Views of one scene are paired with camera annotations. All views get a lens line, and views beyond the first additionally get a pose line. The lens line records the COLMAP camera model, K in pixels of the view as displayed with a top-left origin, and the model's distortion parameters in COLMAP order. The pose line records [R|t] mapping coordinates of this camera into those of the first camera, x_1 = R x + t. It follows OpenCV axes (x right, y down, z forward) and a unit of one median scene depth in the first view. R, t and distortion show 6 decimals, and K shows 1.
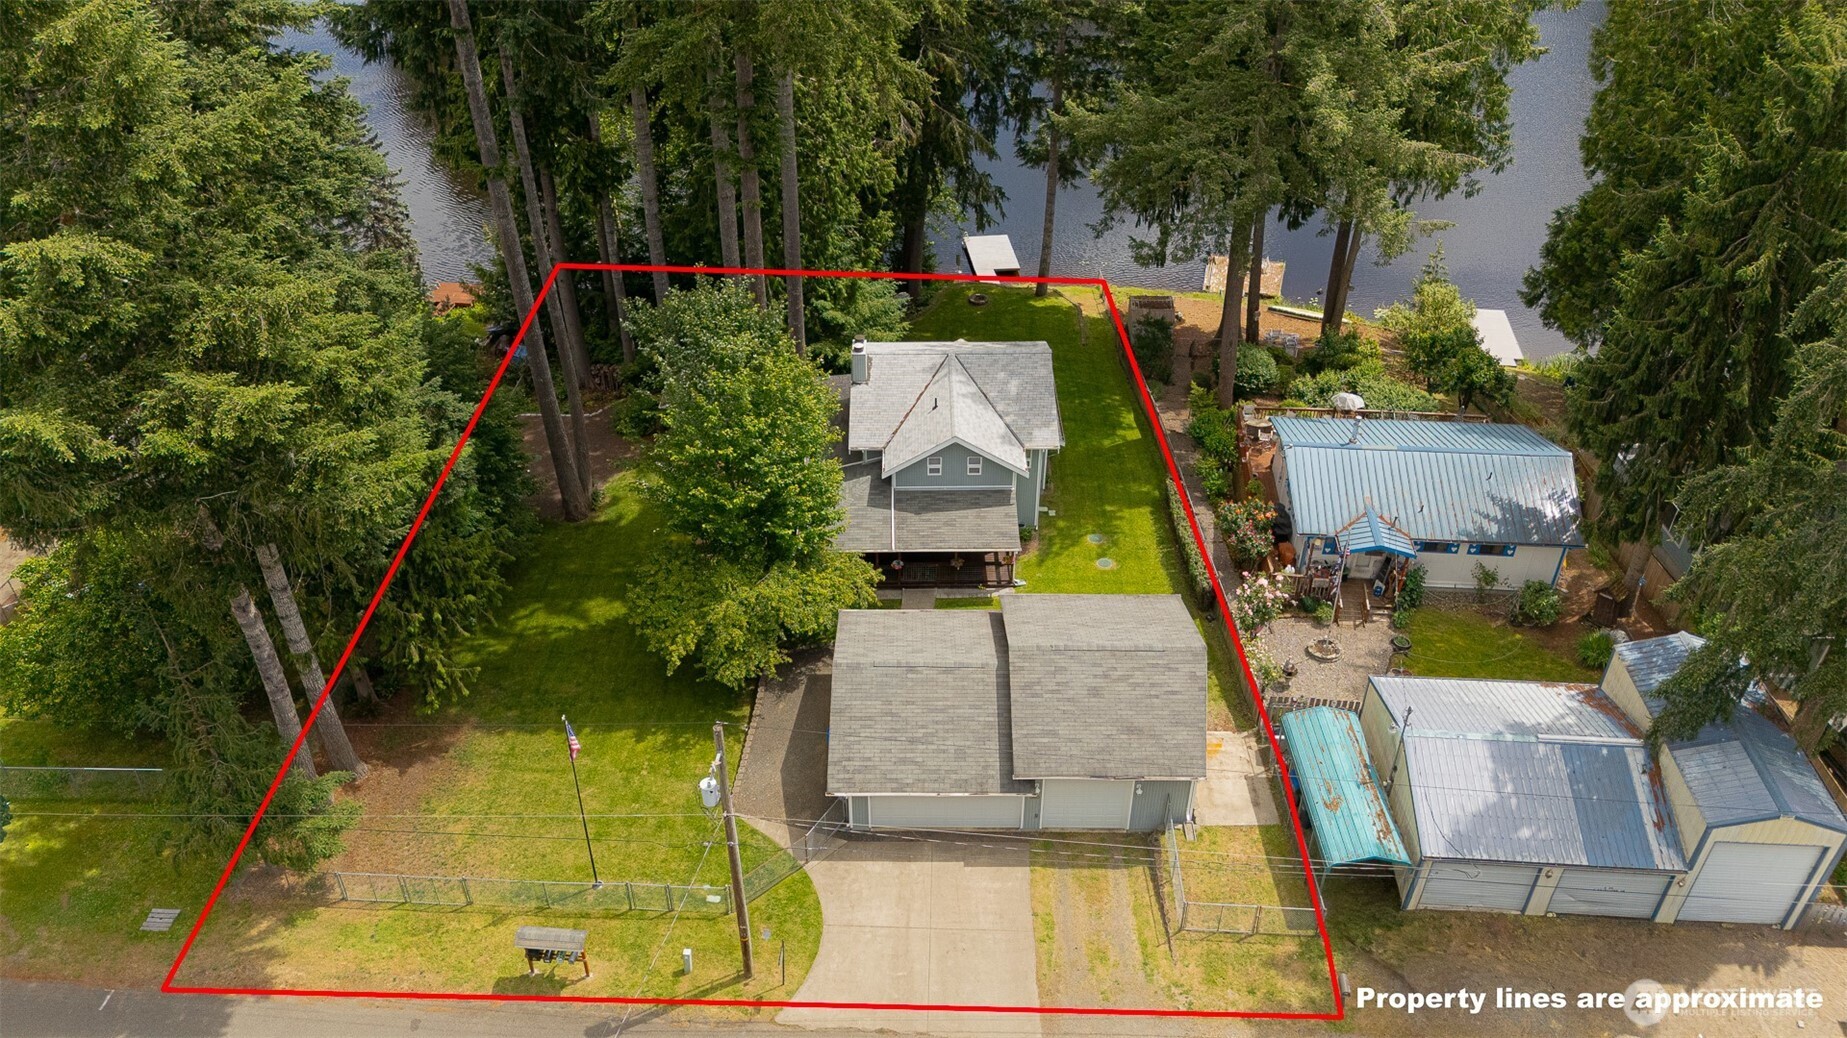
lens RADIAL K [[1297.5, 0, 923.5], [0, 1297.5, 519.0], [0, 0, 1]] dist [0.050190, -0.000417]
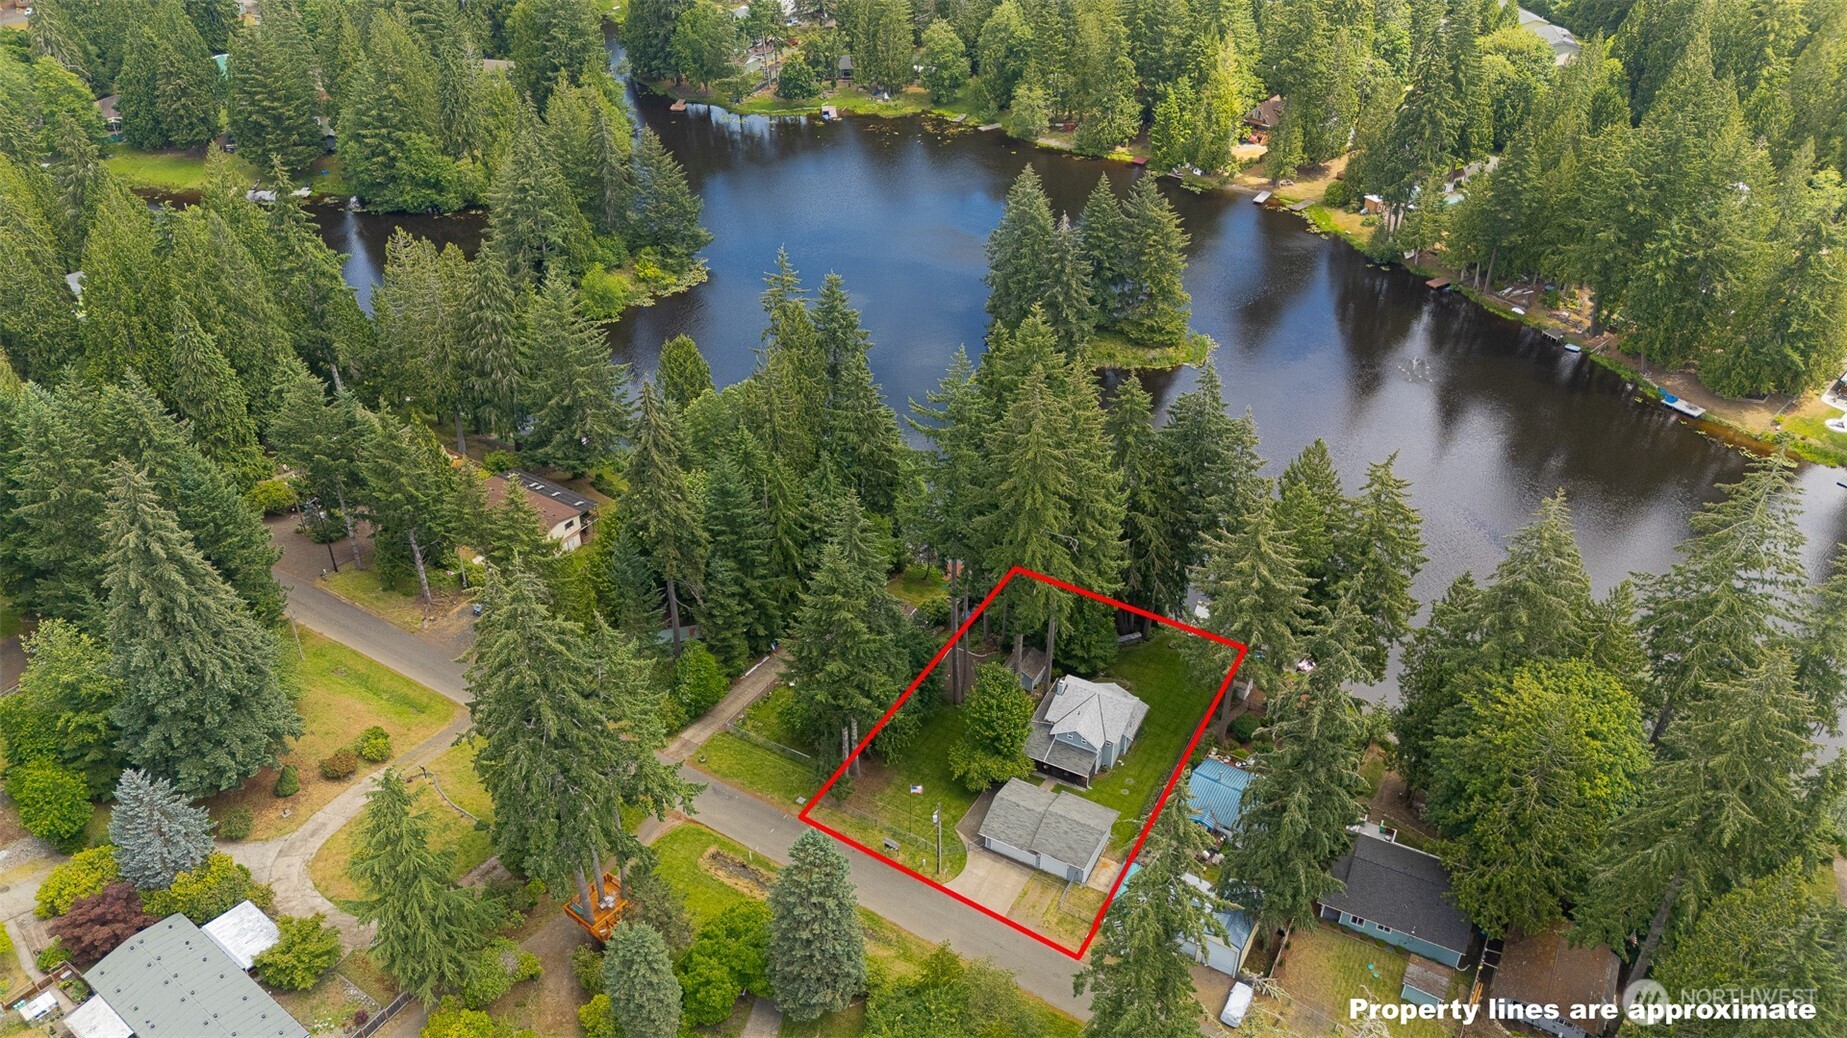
lens RADIAL K [[1297.5, 0, 923.5], [0, 1297.5, 519.0], [0, 0, 1]] dist [0.050190, -0.000417]
pose [[0.883211, 0.253669, -0.394450, 0.802568], [-0.268378, 0.963137, 0.018464, -0.515332], [0.384593, 0.089554, 0.918732, -1.920199]]
